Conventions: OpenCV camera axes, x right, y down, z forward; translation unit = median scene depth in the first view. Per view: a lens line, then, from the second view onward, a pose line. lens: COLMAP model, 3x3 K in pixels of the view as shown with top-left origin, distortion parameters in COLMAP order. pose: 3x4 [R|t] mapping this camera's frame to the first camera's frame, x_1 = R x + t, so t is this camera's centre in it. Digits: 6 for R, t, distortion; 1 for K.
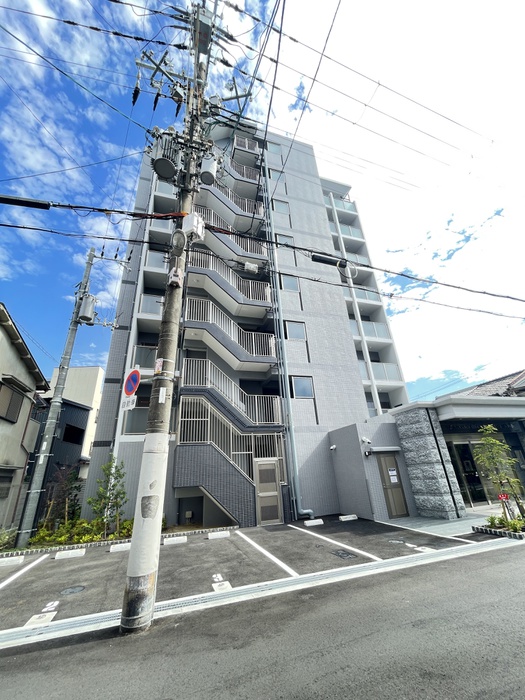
lens RADIAL K [[283.0, 0, 267.0], [0, 283.0, 348.2], [0, 0, 1]] dist [-0.003114, -0.000137]
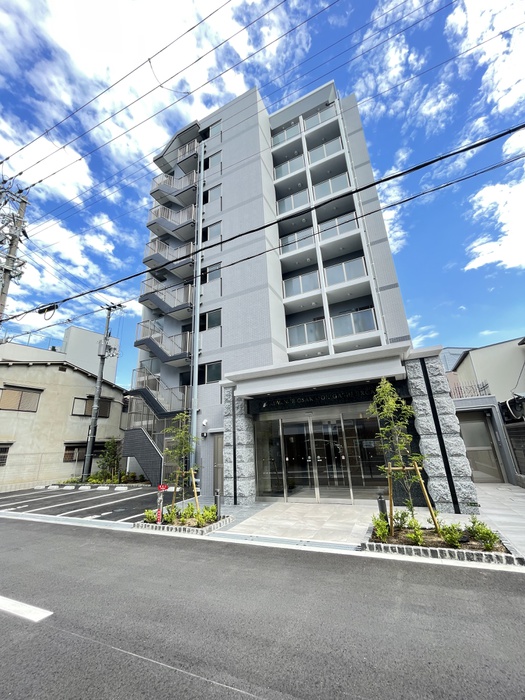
lens RADIAL K [[283.0, 0, 264.1], [0, 283.0, 348.9], [0, 0, 1]] dist [-0.003114, -0.000137]
pose [[0.717265, -0.202316, -0.666783, 1.276414], [0.292338, 0.956004, 0.024399, 0.103401], [0.632511, -0.212426, 0.744853, 0.417276]]
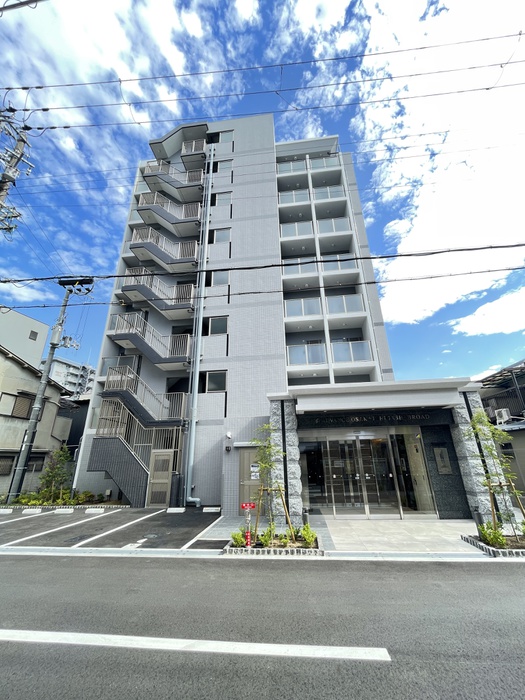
lens RADIAL K [[283.0, 0, 265.5], [0, 283.0, 348.1], [0, 0, 1]] dist [-0.003114, -0.000137]
pose [[0.904452, -0.119303, -0.409553, 0.909628], [0.145793, 0.988732, 0.033950, 0.012130], [0.400888, -0.090416, 0.911654, 0.184754]]
